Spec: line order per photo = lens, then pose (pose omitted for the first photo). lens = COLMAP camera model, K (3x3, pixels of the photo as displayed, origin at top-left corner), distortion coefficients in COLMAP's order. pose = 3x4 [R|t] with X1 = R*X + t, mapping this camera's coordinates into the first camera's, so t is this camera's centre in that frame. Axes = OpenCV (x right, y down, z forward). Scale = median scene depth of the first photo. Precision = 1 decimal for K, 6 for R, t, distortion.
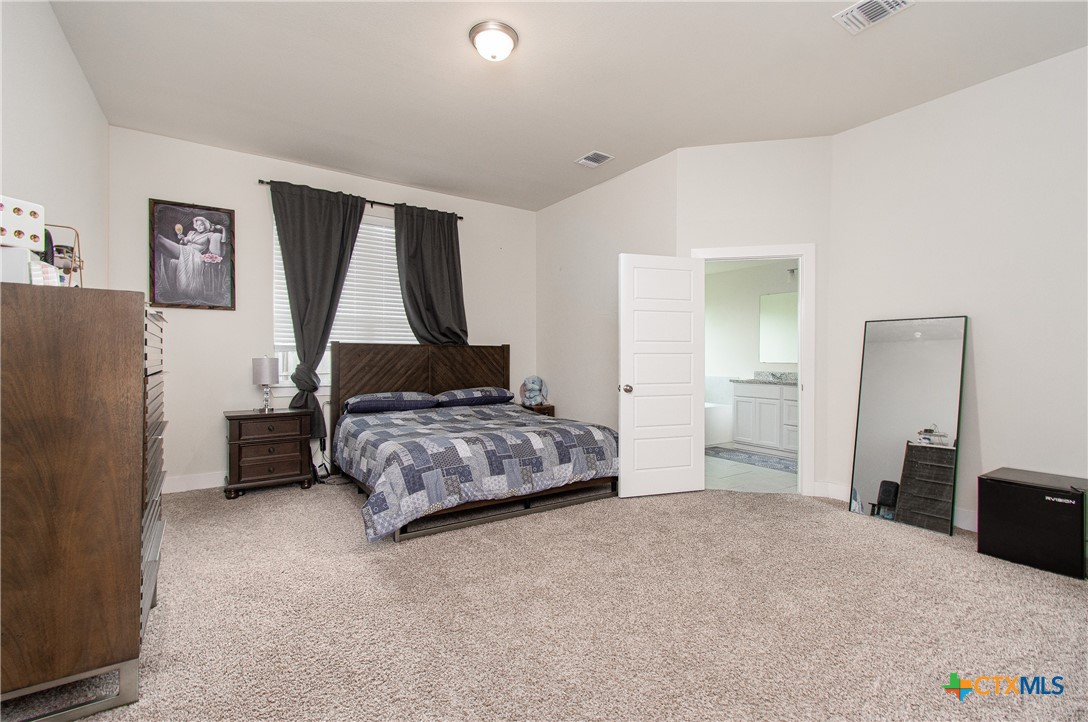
lens RADIAL K [[482.1, 0, 550.0], [0, 482.1, 360.3], [0, 0, 1]] dist [0.001349, -0.001855]
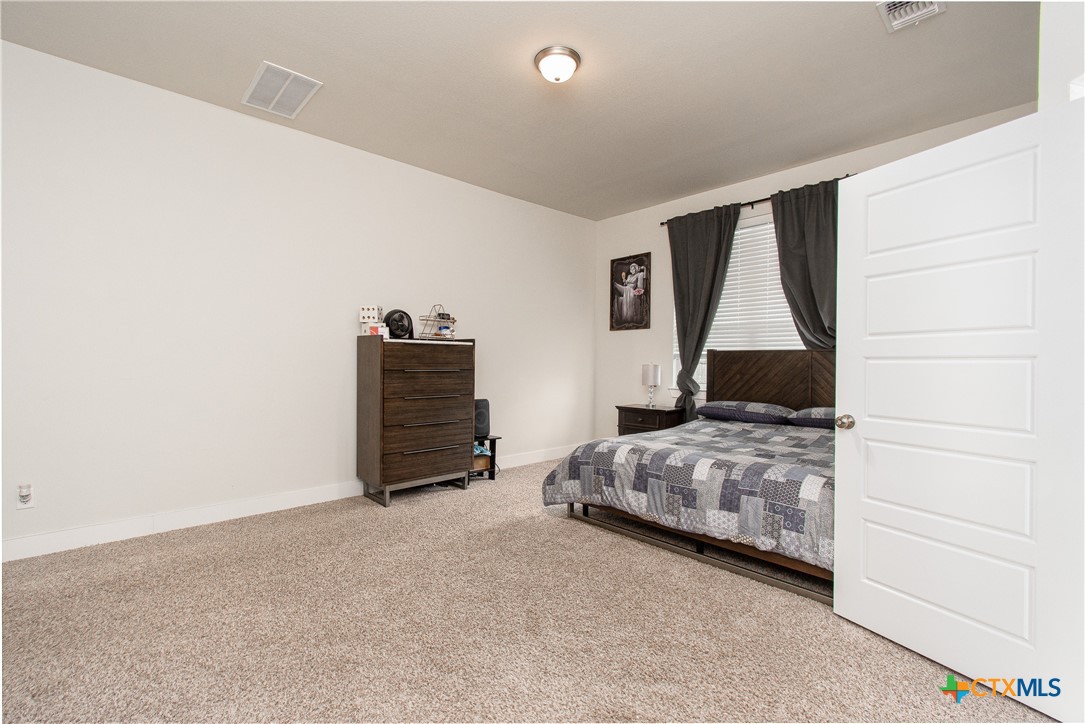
lens RADIAL K [[480.8, 0, 546.7], [0, 480.8, 362.1], [0, 0, 1]] dist [0.001349, -0.001855]
pose [[0.153985, -0.002586, -0.988070, 0.599770], [-0.013027, 0.999904, -0.004647, -0.001768], [0.987987, 0.013587, 0.153937, 0.528809]]
